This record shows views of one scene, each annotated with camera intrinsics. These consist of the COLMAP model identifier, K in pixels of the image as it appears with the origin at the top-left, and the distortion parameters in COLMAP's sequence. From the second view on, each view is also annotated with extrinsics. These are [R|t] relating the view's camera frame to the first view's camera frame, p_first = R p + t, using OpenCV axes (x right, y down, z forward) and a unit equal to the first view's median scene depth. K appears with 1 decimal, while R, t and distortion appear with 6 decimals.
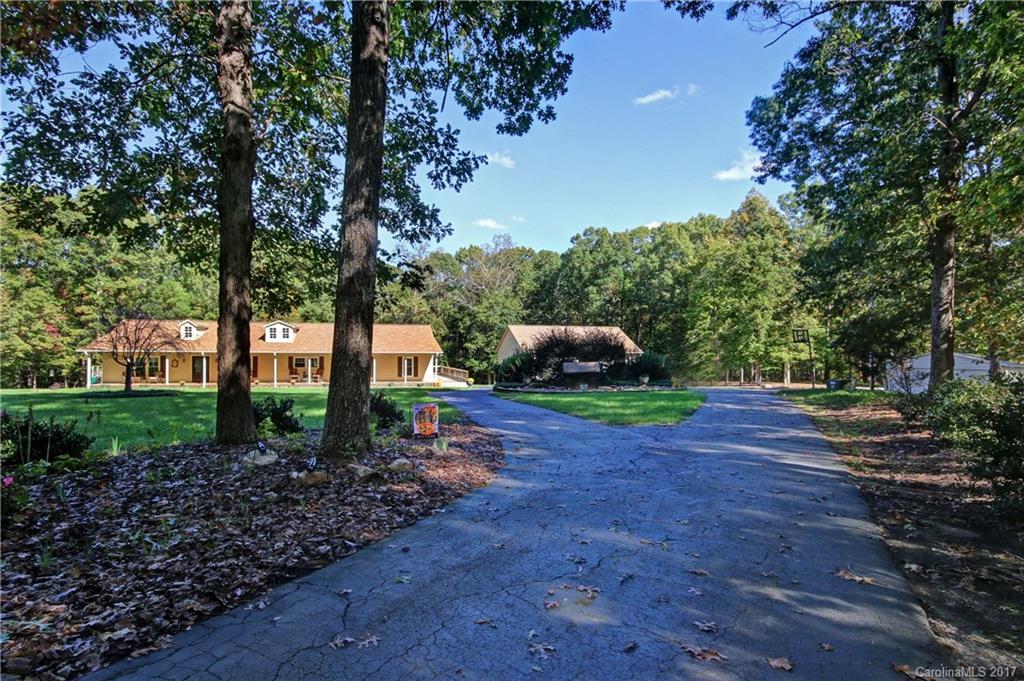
lens RADIAL K [[610.7, 0, 510.6], [0, 610.7, 342.5], [0, 0, 1]] dist [-0.004412, -0.000370]
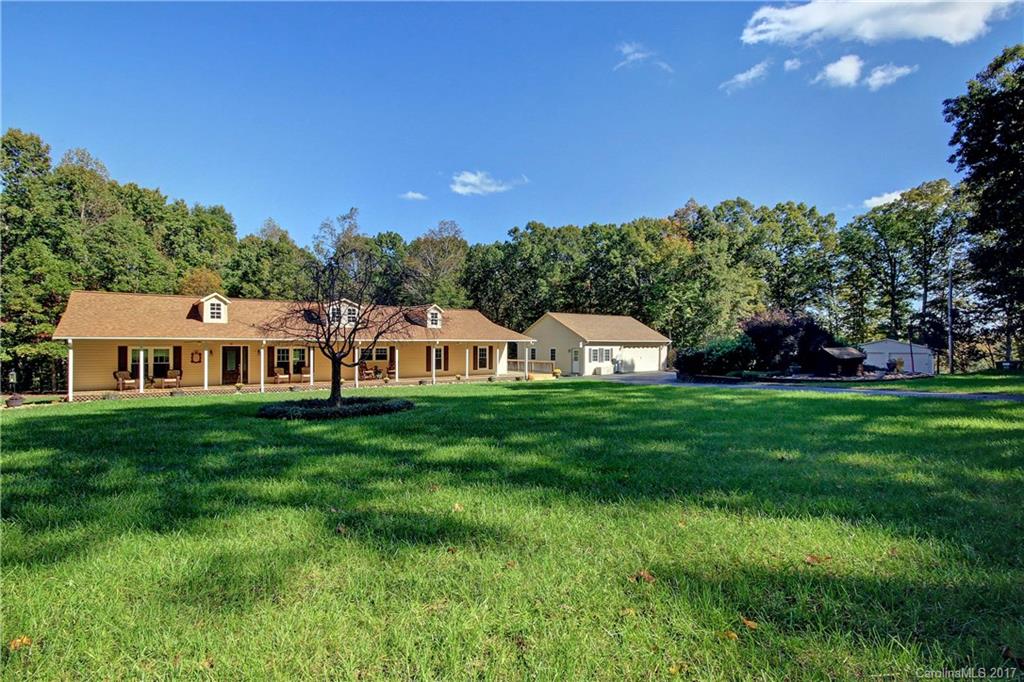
lens RADIAL K [[543.1, 0, 517.8], [0, 543.1, 346.2], [0, 0, 1]] dist [0.016232, -0.001584]
pose [[0.916954, -0.006936, 0.398933, -0.369837], [0.001582, 0.999904, 0.013748, 0.011641], [-0.398990, -0.011975, 0.916877, 0.248641]]
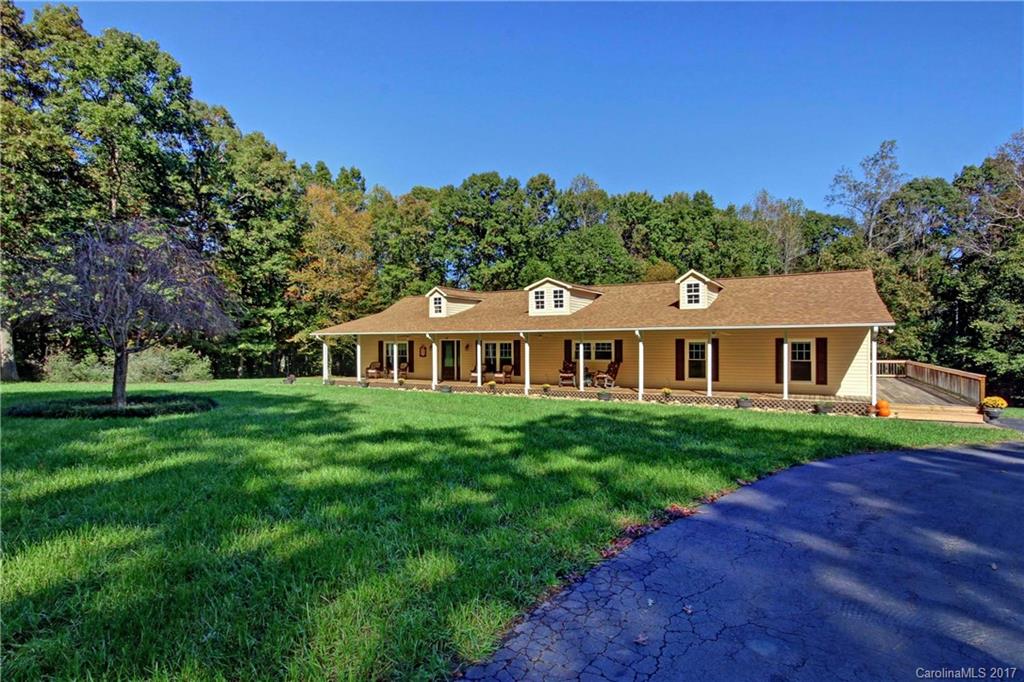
lens RADIAL K [[543.1, 0, 511.1], [0, 543.1, 349.4], [0, 0, 1]] dist [0.016232, -0.001584]
pose [[0.714379, -0.000185, -0.699759, -0.037215], [0.013779, 0.999810, 0.013802, 0.020035], [0.699623, -0.019502, 0.714245, 0.499662]]
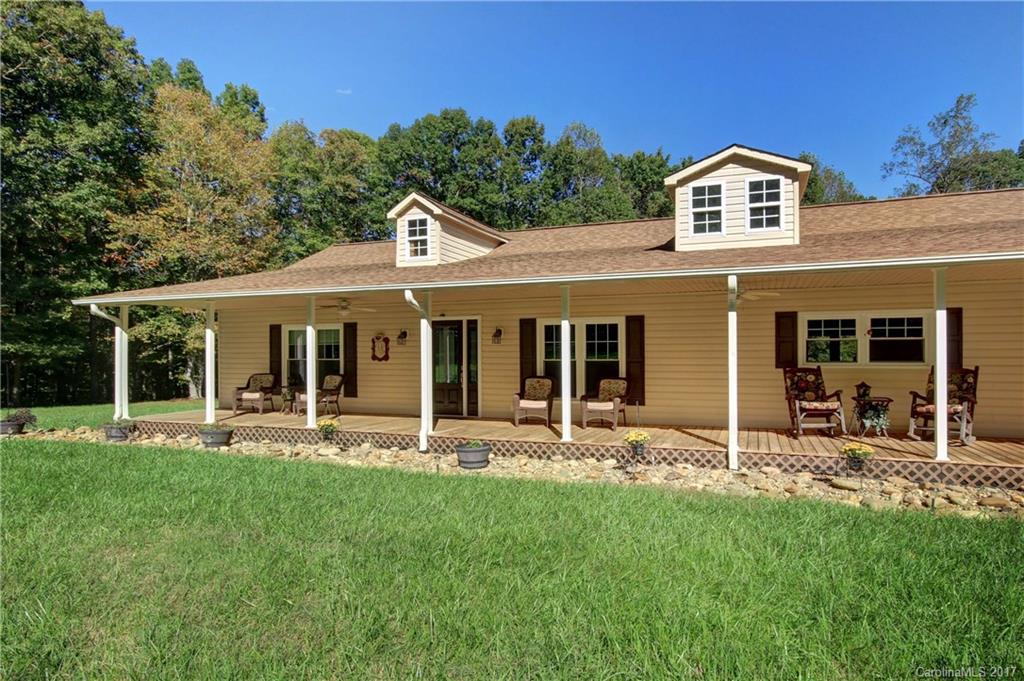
lens RADIAL K [[552.2, 0, 545.5], [0, 552.2, 354.1], [0, 0, 1]] dist [0.016815, -0.000899]
pose [[0.832579, -0.010097, -0.553815, -0.267759], [0.013179, 0.999912, 0.001583, 0.030494], [0.553750, -0.008617, 0.832638, 0.653238]]
